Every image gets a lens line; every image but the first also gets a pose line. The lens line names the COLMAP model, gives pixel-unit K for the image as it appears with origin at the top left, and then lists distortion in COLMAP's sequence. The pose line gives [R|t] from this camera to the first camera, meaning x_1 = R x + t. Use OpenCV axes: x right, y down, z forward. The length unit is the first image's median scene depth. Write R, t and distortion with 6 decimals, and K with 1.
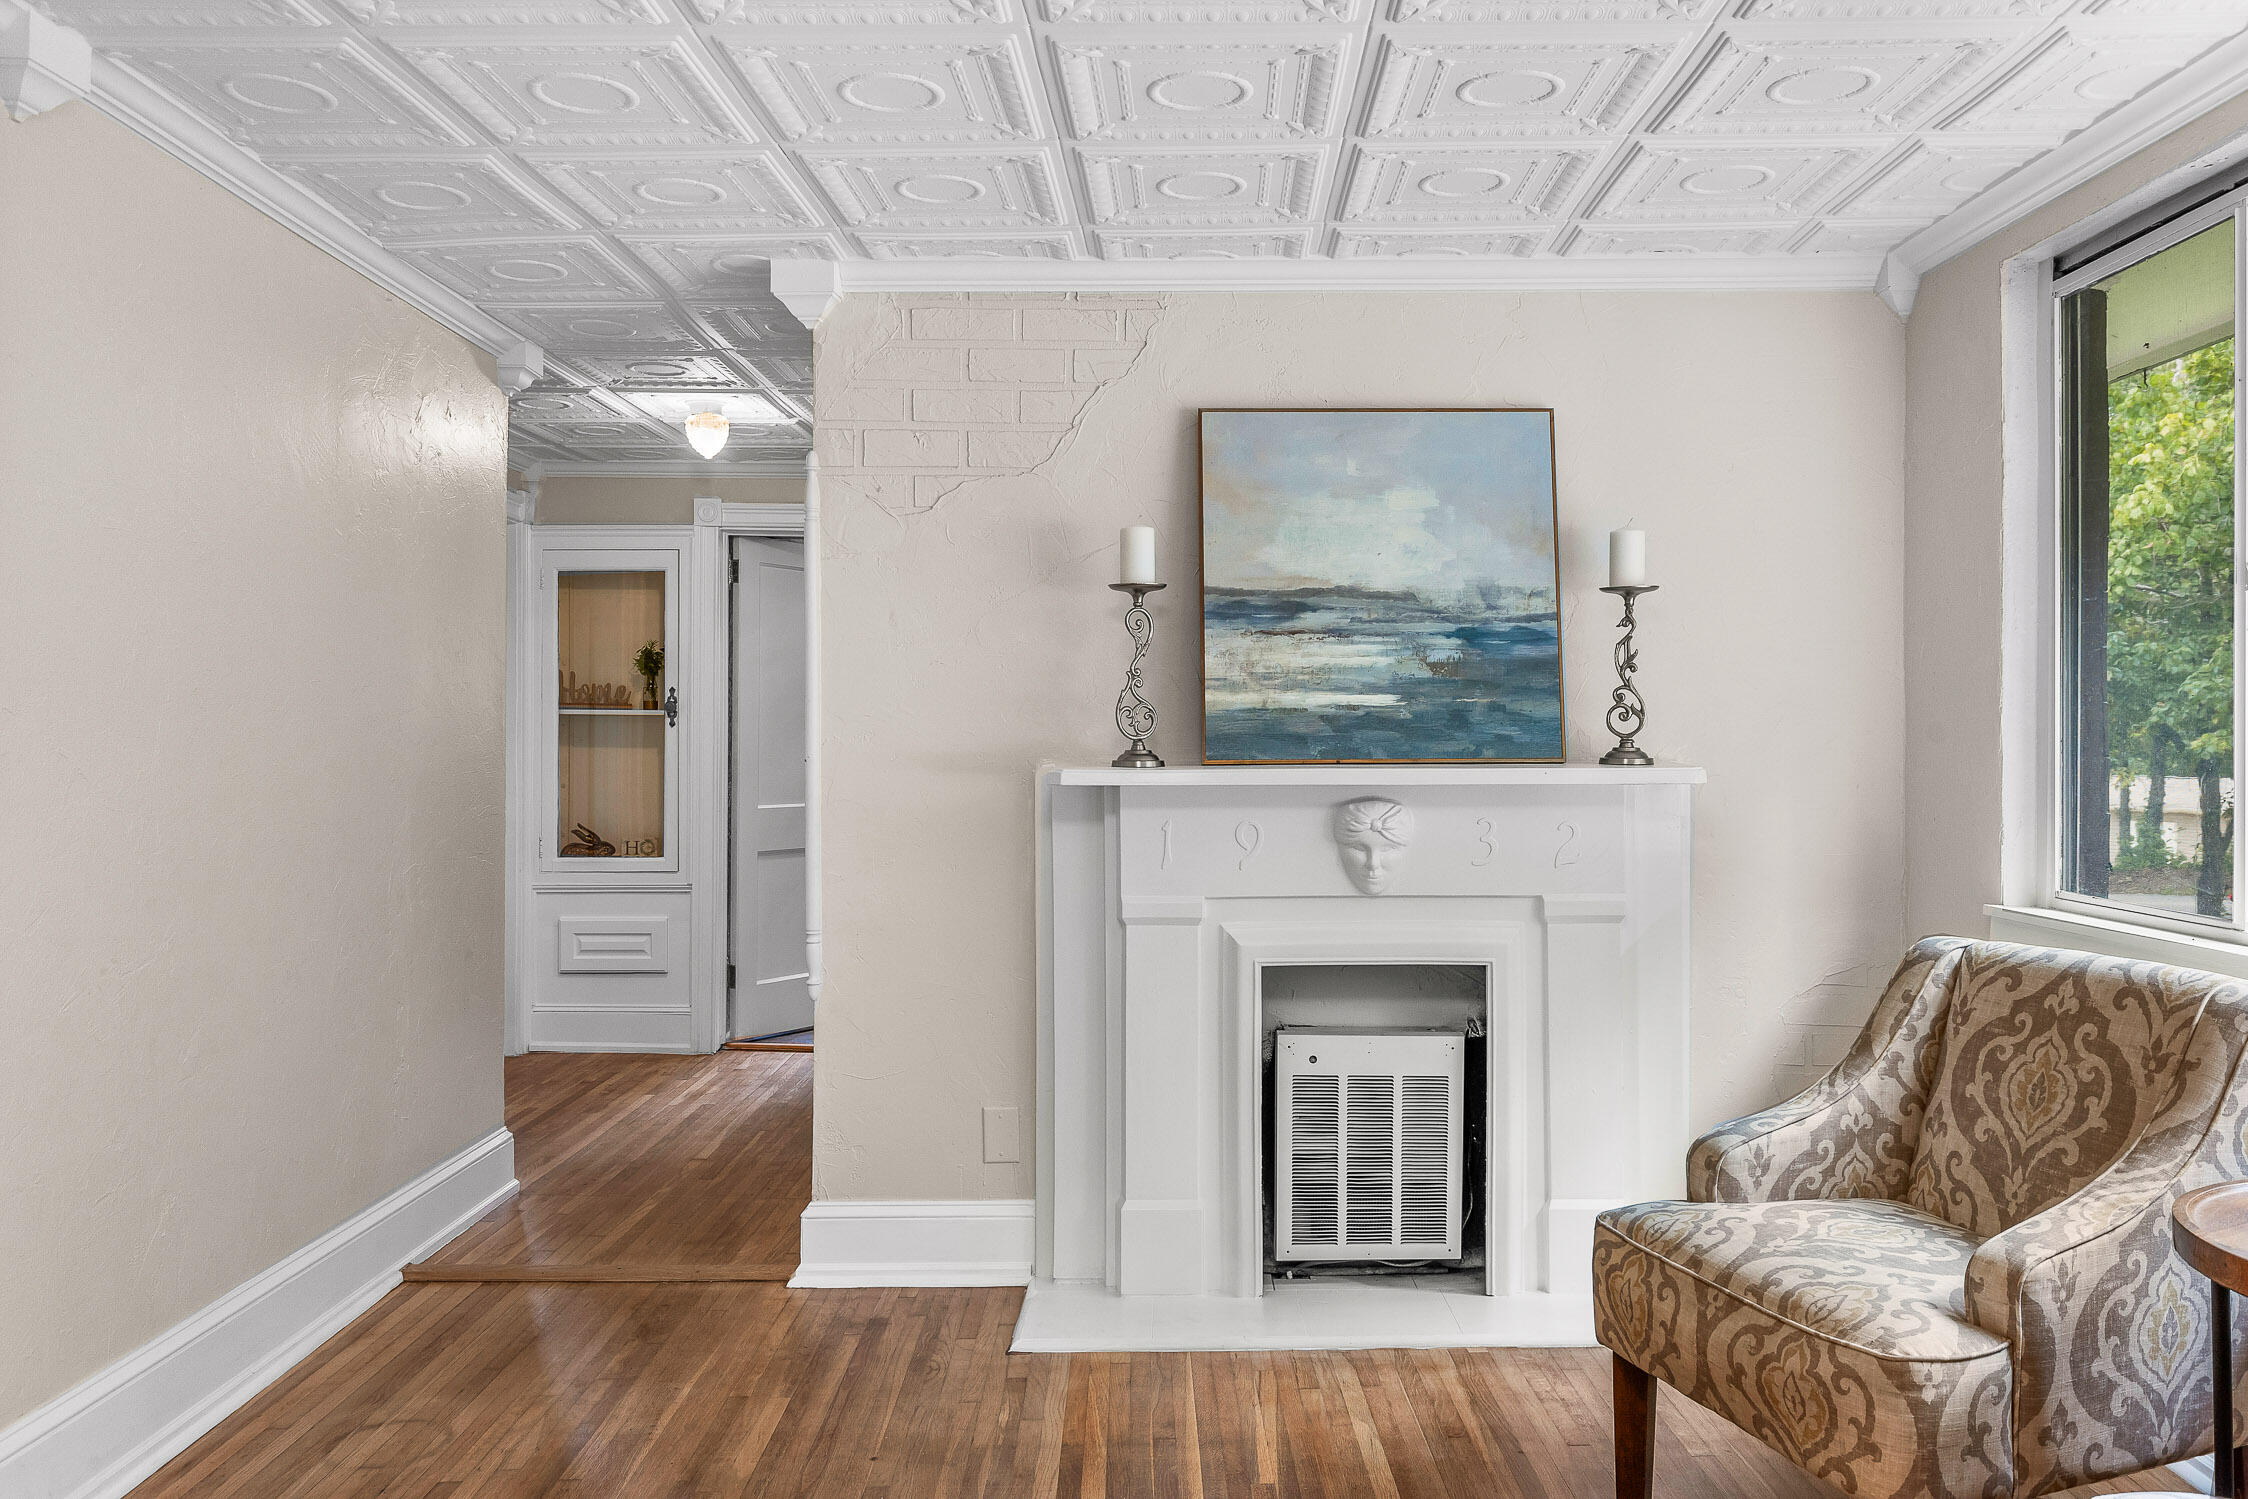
lens RADIAL K [[1711.2, 0, 1180.3], [0, 1711.2, 744.1], [0, 0, 1]] dist [0.003701, -0.001254]
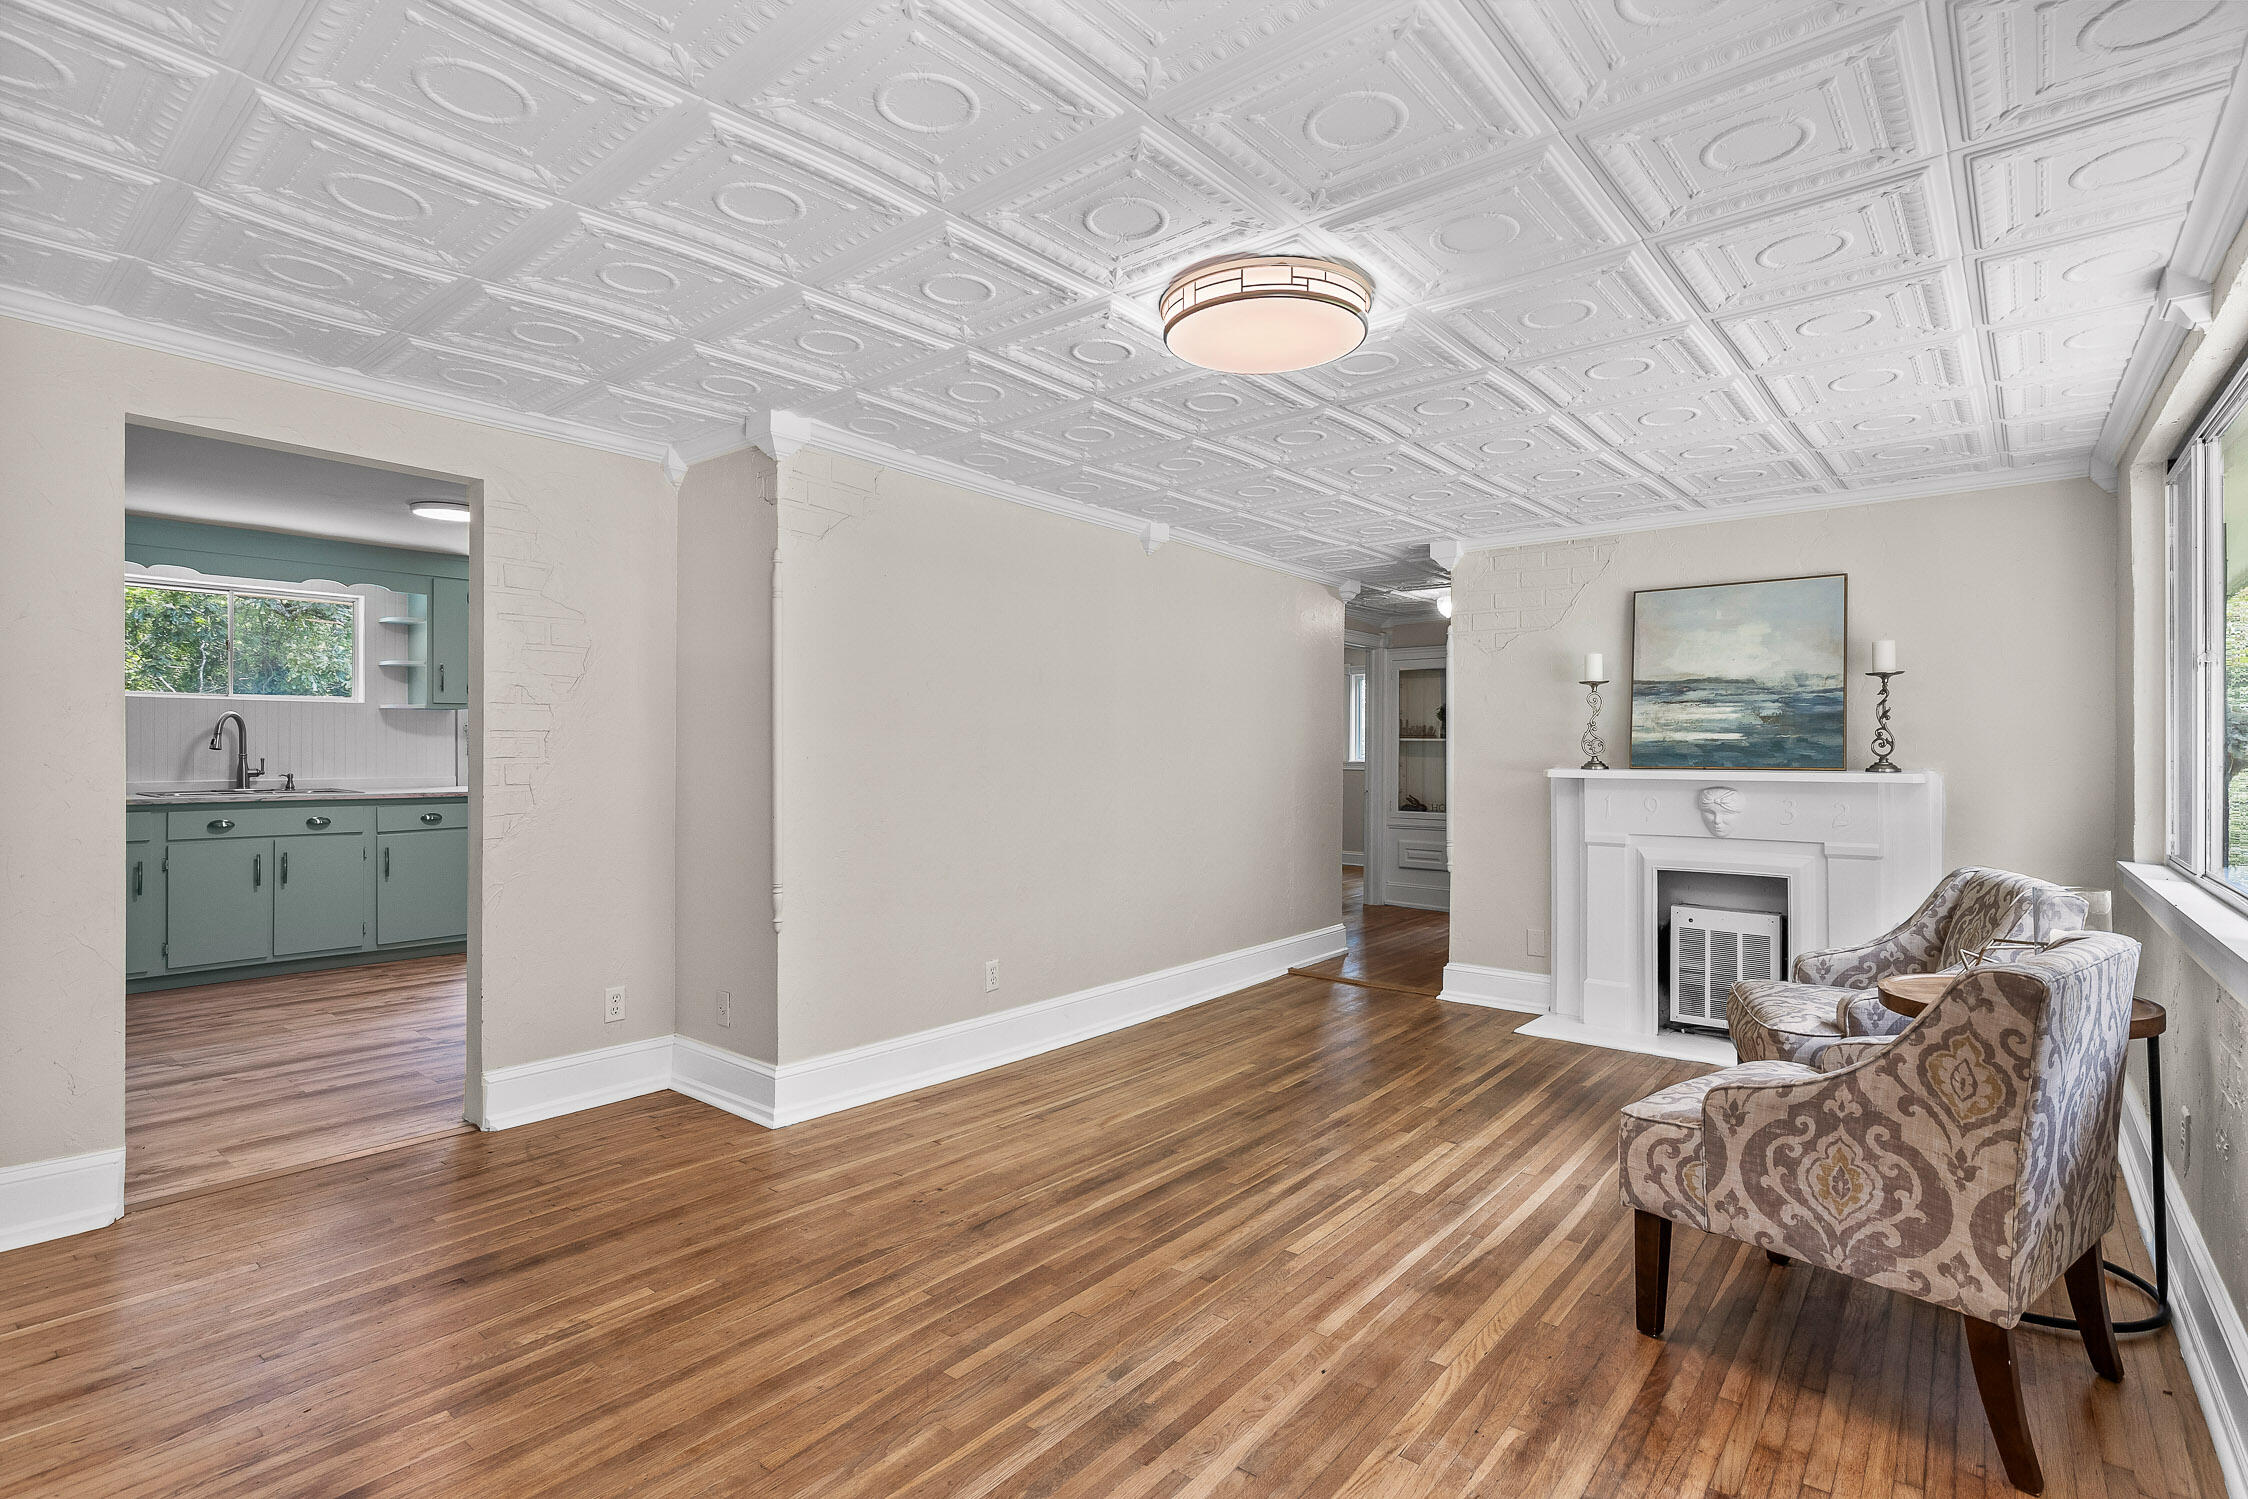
lens RADIAL K [[1090.4, 0, 1115.6], [0, 1090.4, 748.3], [0, 0, 1]] dist [-0.003088, -0.000574]
pose [[0.766277, 0.002127, -0.642507, 0.372488], [-0.005822, 0.999976, -0.003633, -0.003864], [0.642484, 0.006524, 0.766271, -0.375433]]
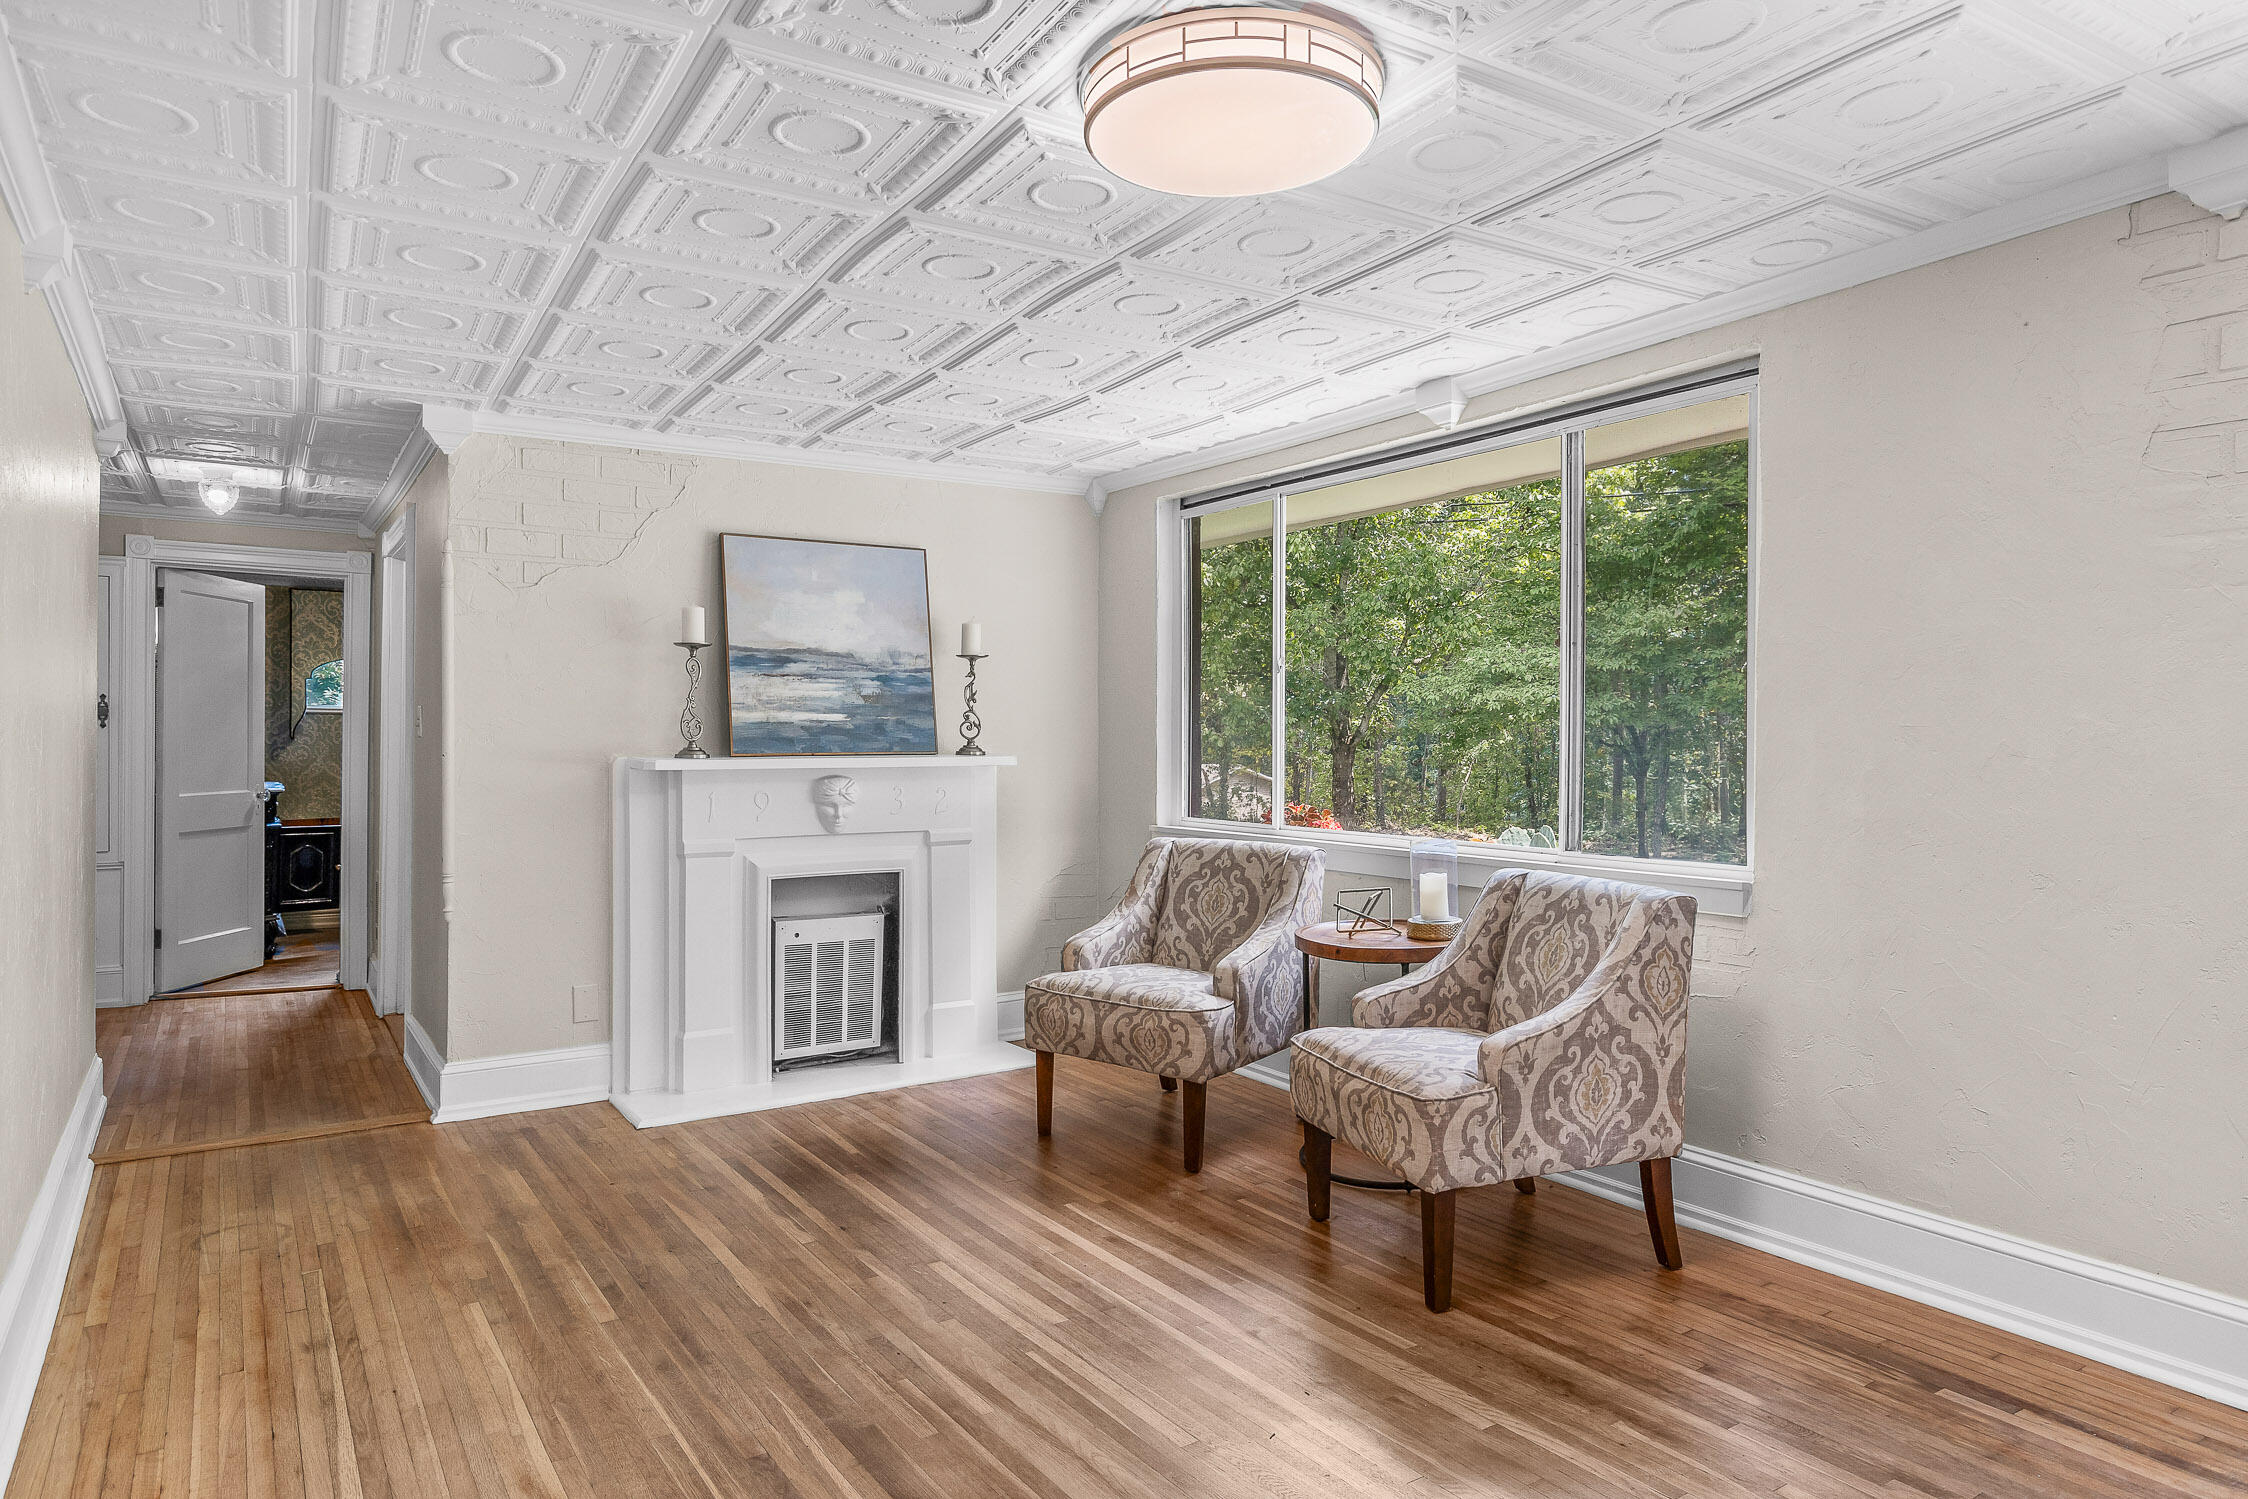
lens RADIAL K [[1351.9, 0, 1120.8], [0, 1351.9, 747.5], [0, 0, 1]] dist [-0.000365, 0.001097]
pose [[0.847020, -0.002986, 0.531553, -0.348451], [0.000323, 0.999987, 0.005102, -0.002948], [-0.531562, -0.004150, 0.847010, -0.265366]]
